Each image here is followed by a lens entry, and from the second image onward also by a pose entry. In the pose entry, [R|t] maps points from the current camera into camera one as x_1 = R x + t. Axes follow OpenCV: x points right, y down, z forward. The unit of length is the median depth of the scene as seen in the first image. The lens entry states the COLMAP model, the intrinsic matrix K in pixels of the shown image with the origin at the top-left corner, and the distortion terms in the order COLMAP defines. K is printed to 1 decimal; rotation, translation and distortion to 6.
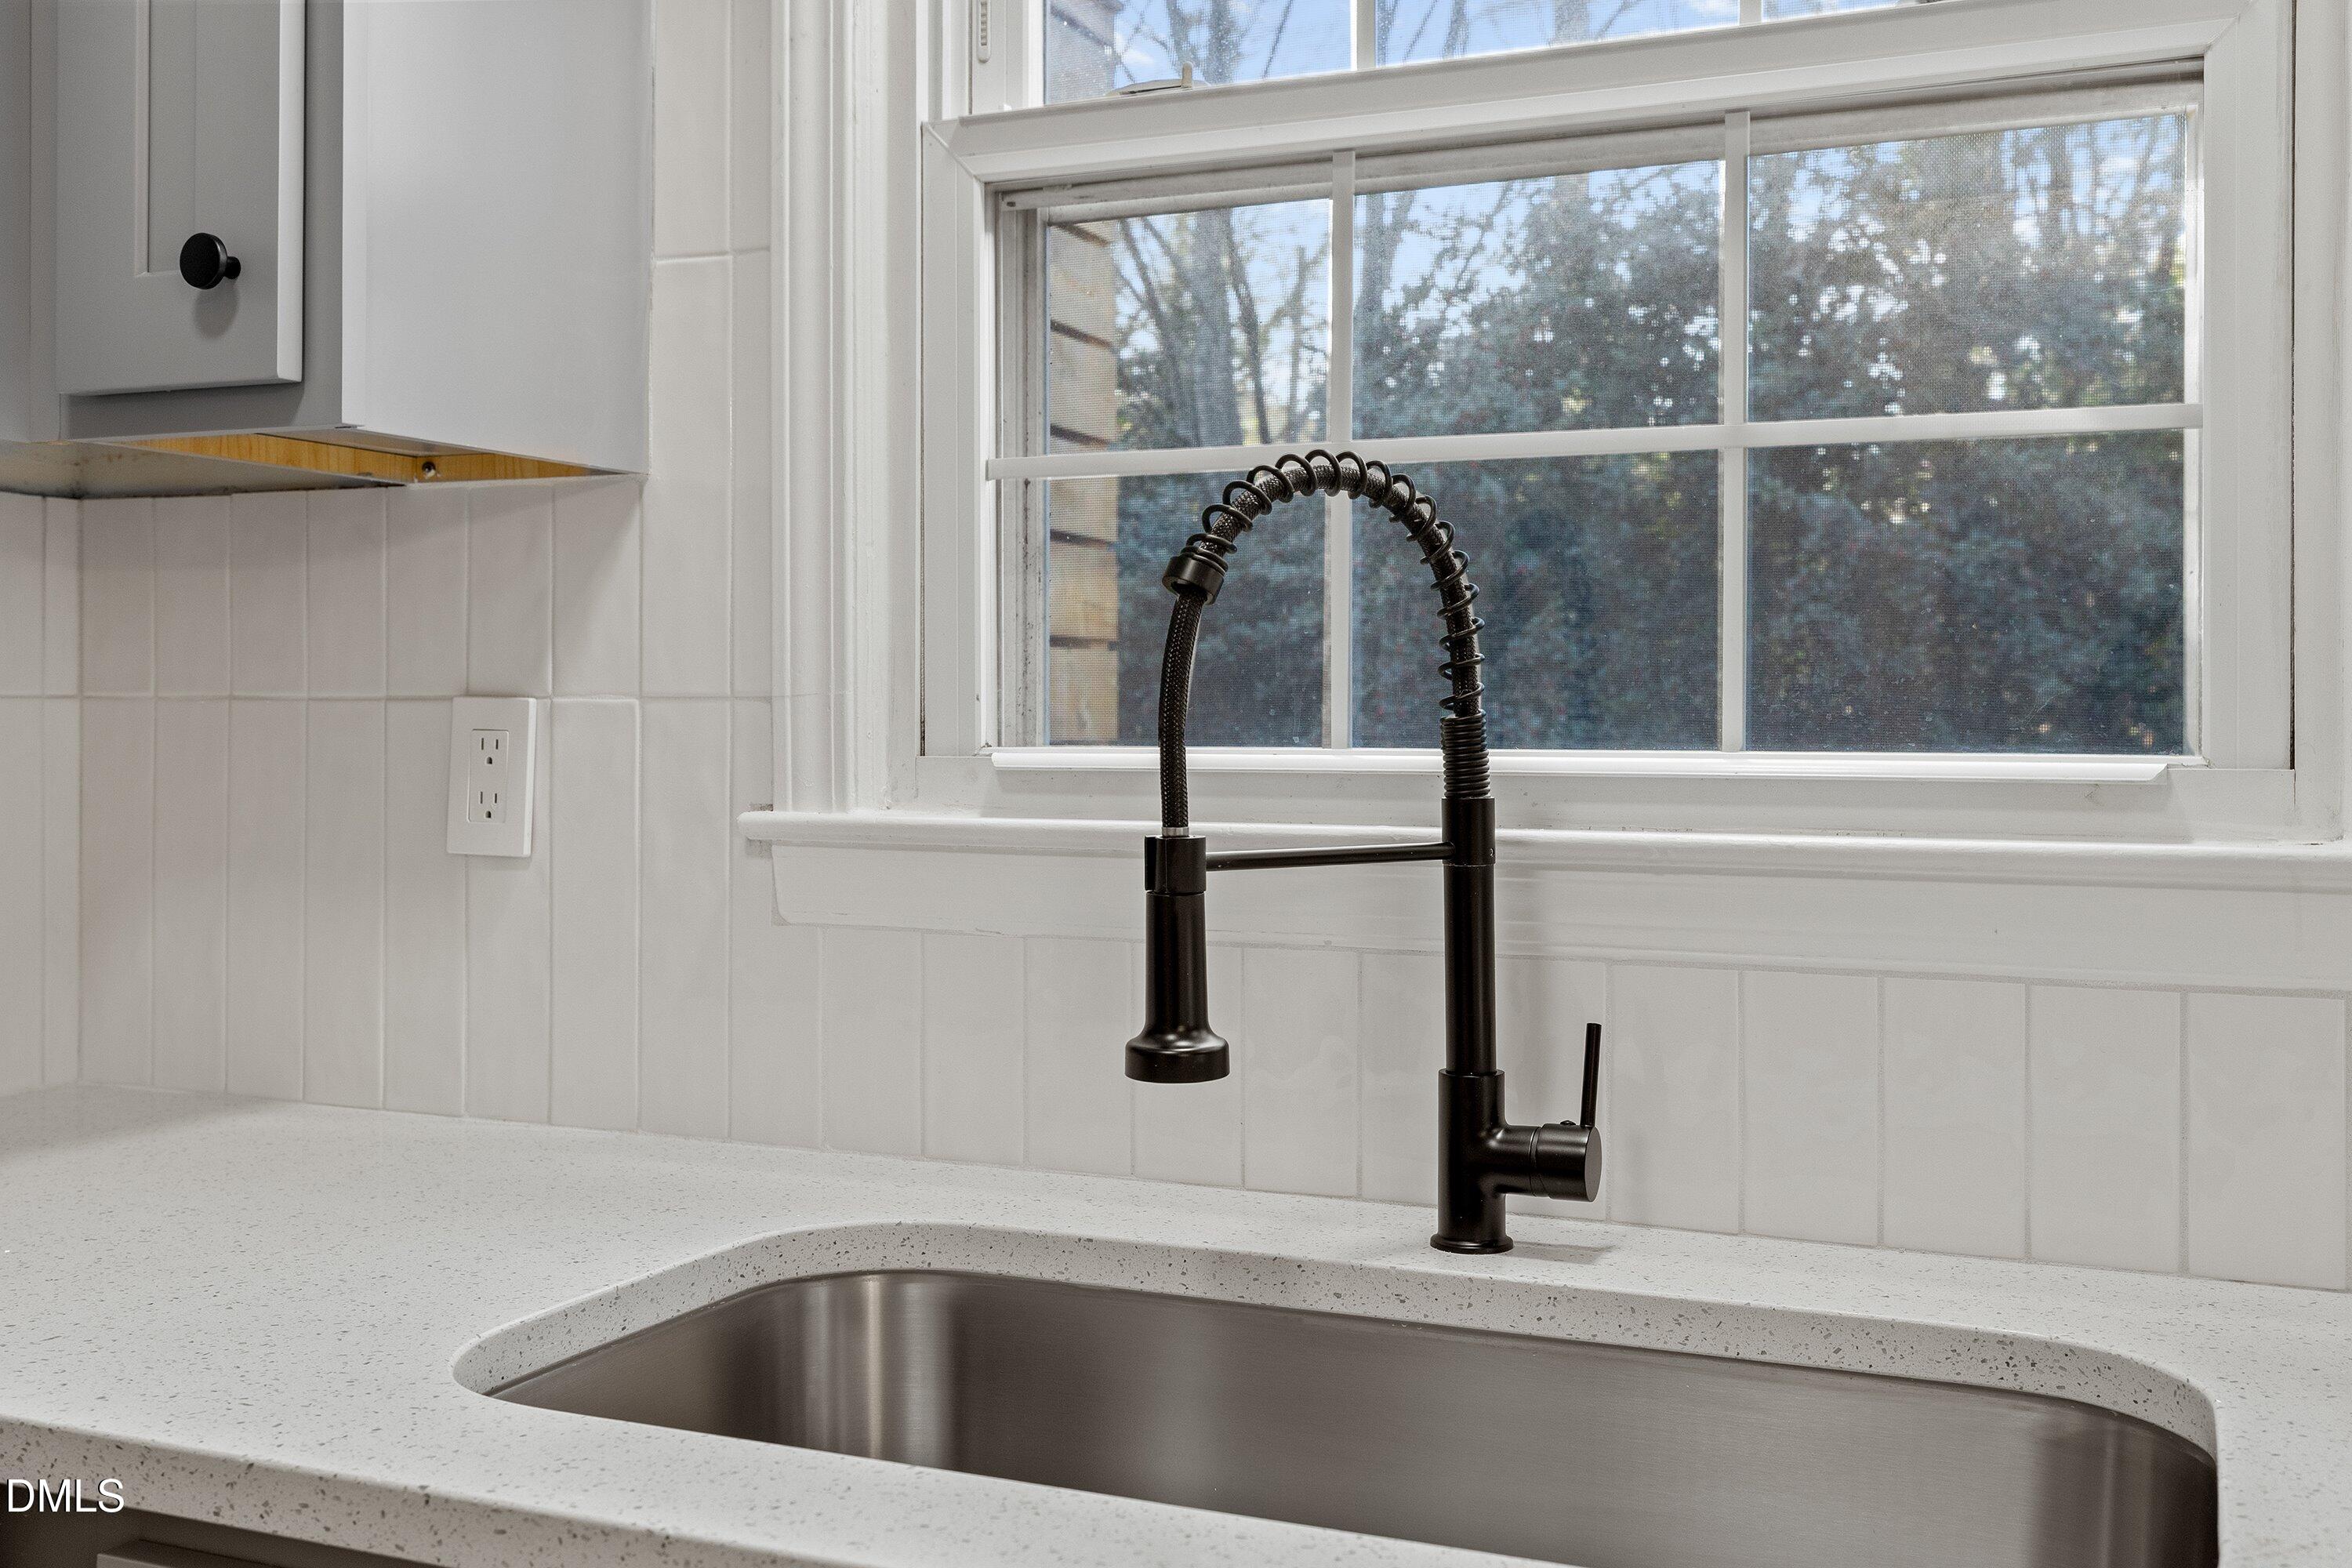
lens RADIAL K [[2256.3, 0, 1175.3], [0, 2256.3, 744.9], [0, 0, 1]] dist [-0.007840, -0.005204]
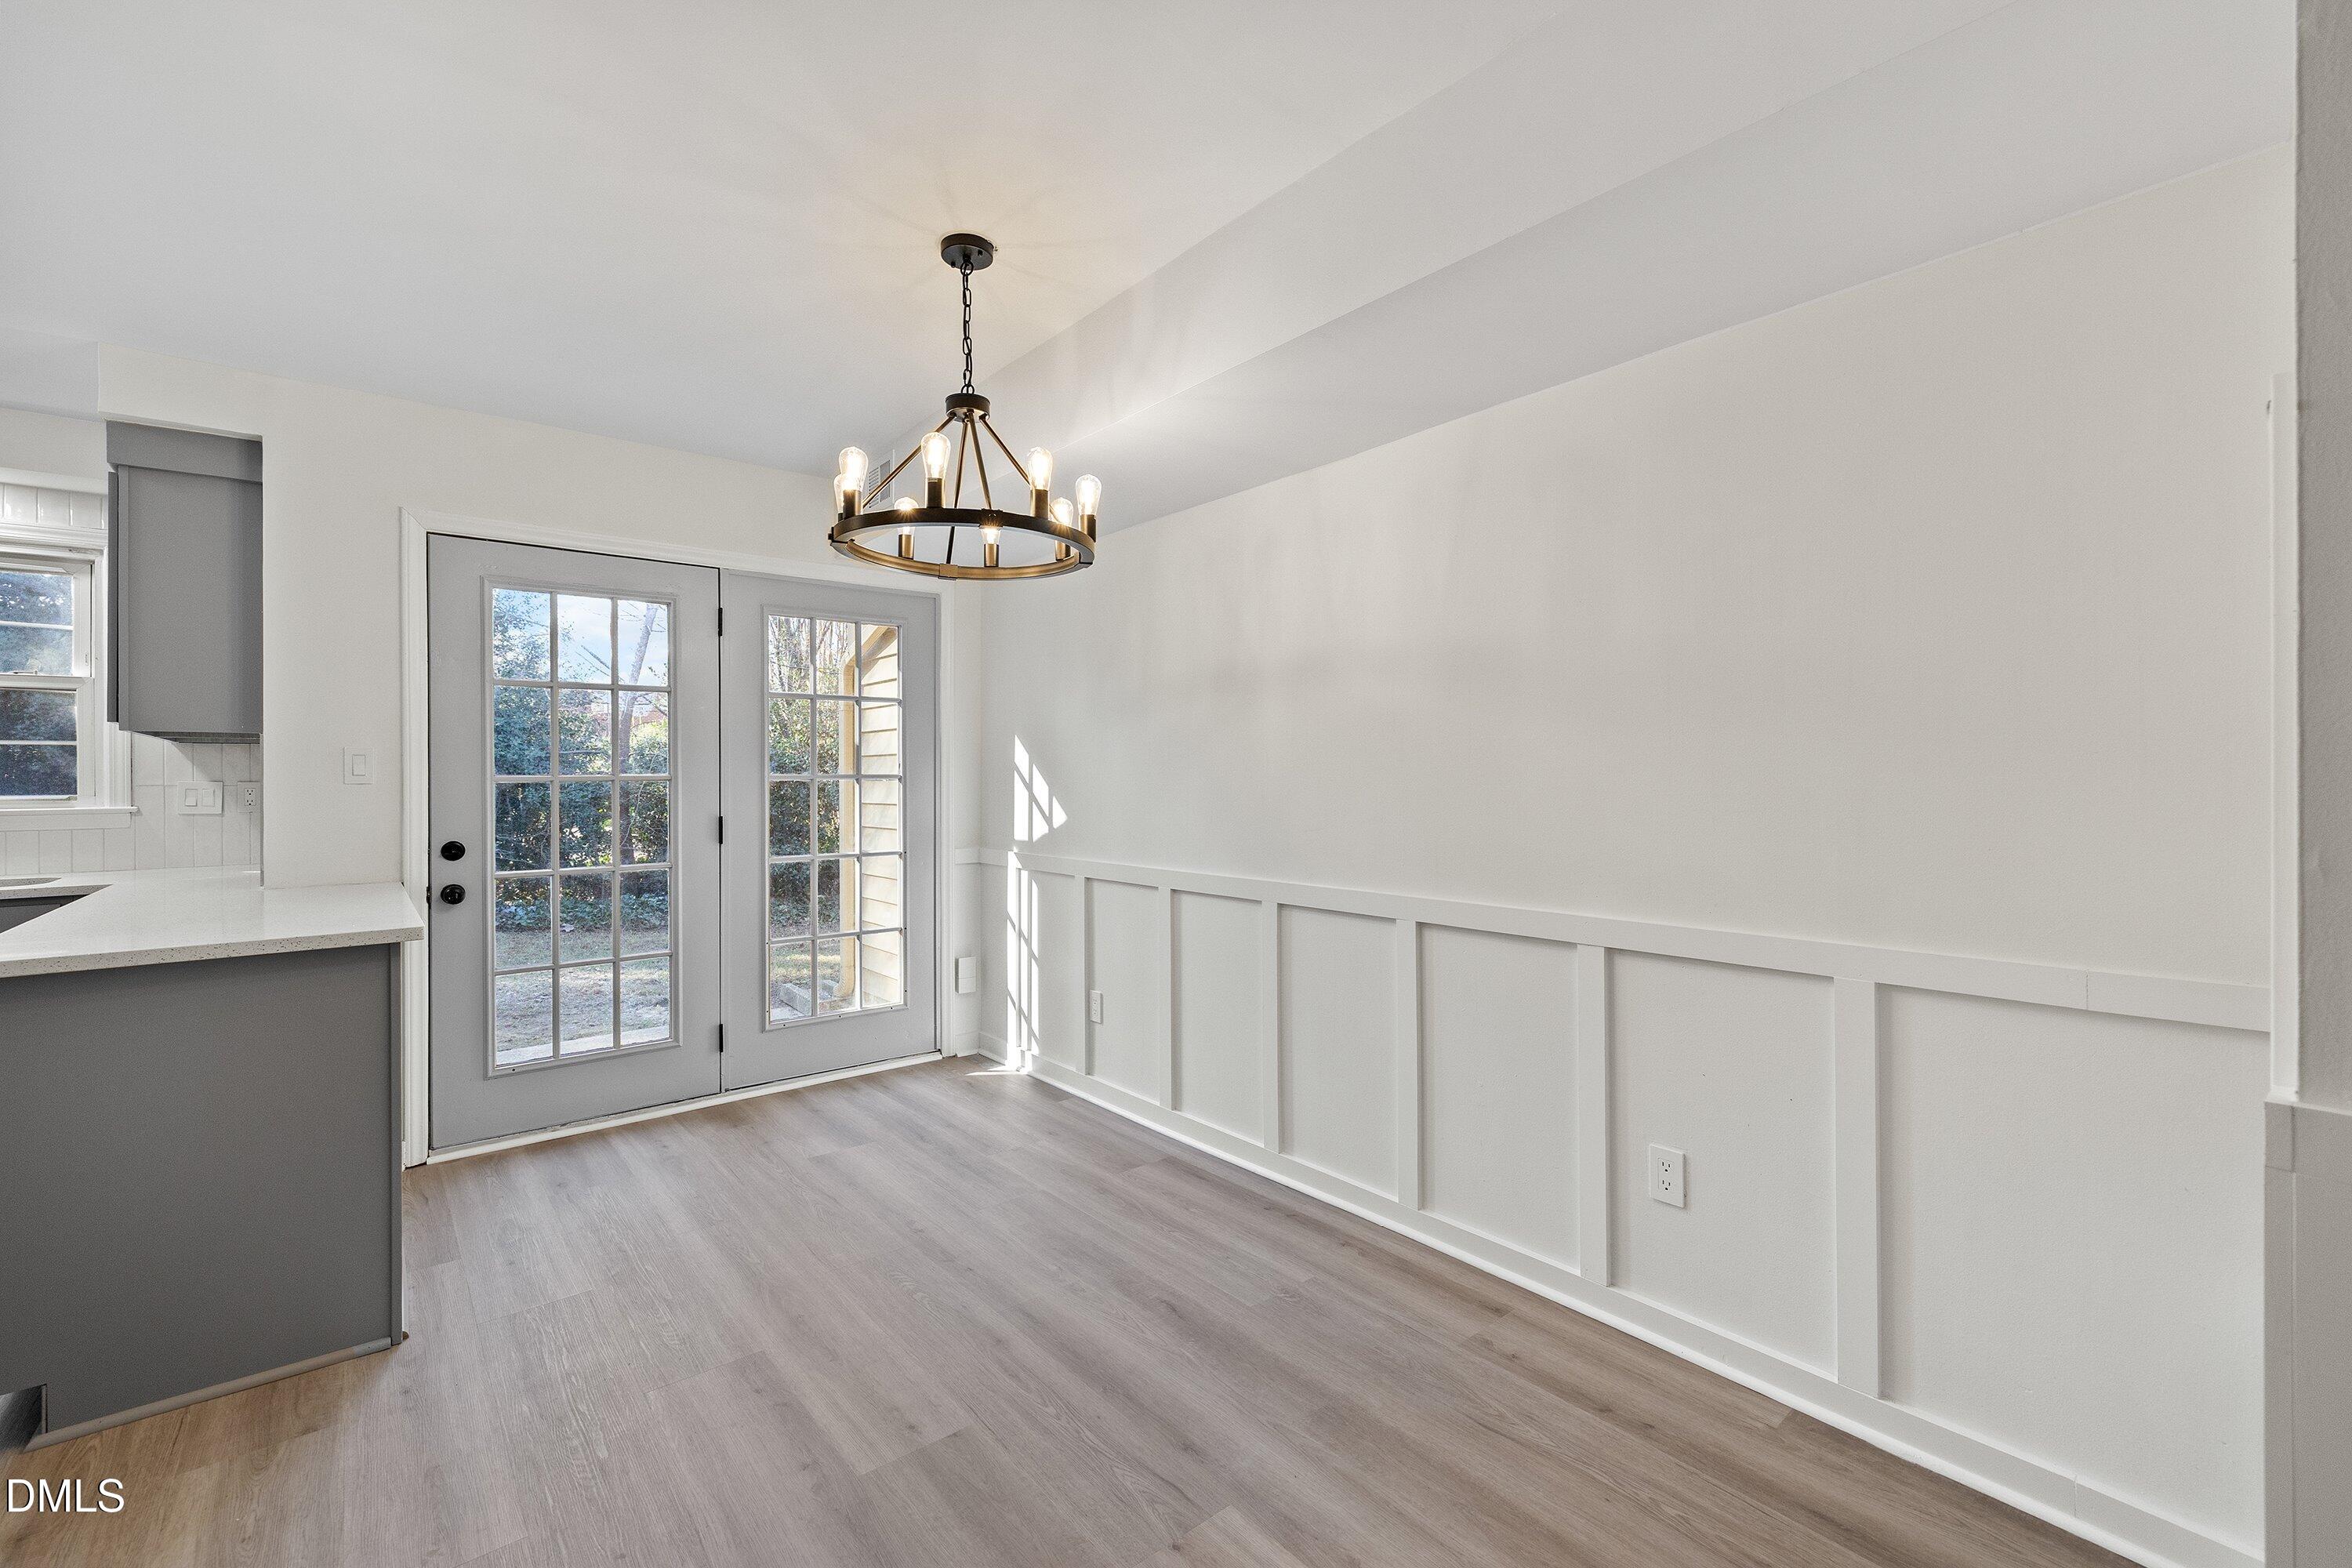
lens RADIAL K [[991.6, 0, 1169.7], [0, 991.6, 782.2], [0, 0, 1]] dist [0.000424, 0.000313]
pose [[0.453294, -0.012958, 0.891267, -0.634693], [0.012495, 0.999888, 0.008183, -0.017704], [-0.891274, 0.007427, 0.453405, -2.919937]]
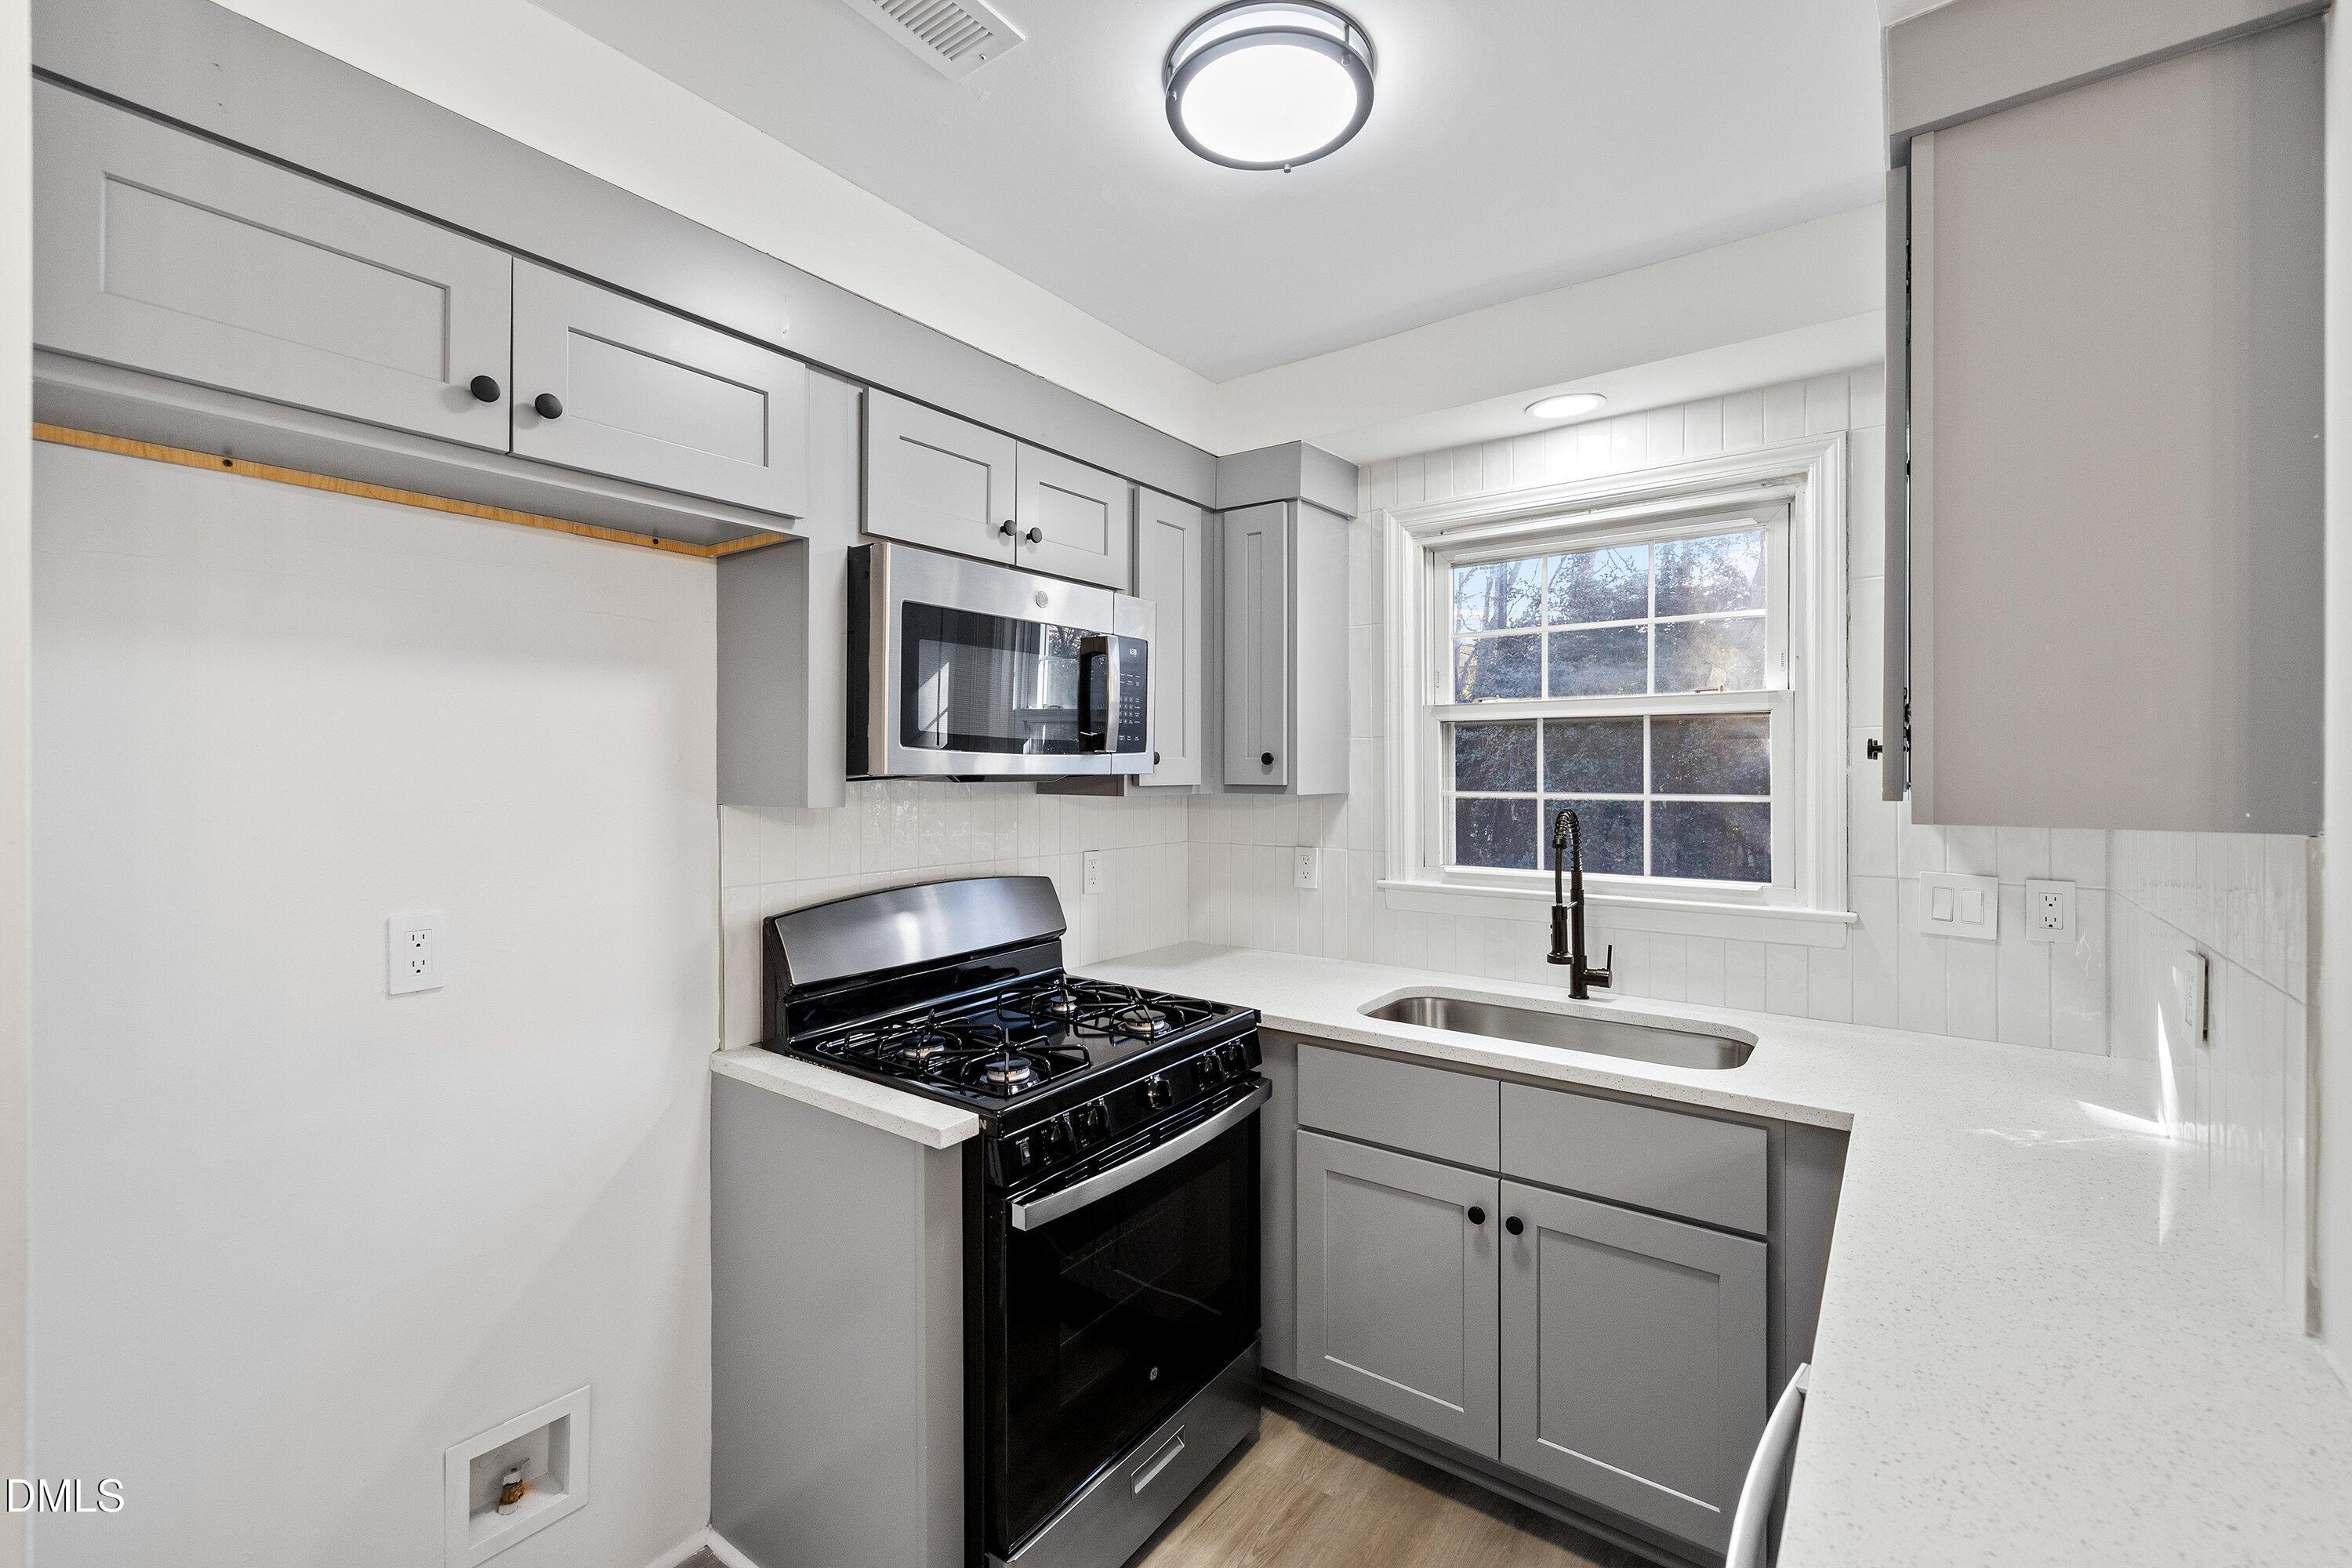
lens RADIAL K [[991.6, 0, 1169.7], [0, 991.6, 782.2], [0, 0, 1]] dist [0.000424, 0.000313]
pose [[0.975177, -0.004218, -0.221387, -0.187272], [0.006166, 0.999948, 0.008108, -0.183704], [0.221341, -0.009271, 0.975152, -0.894001]]
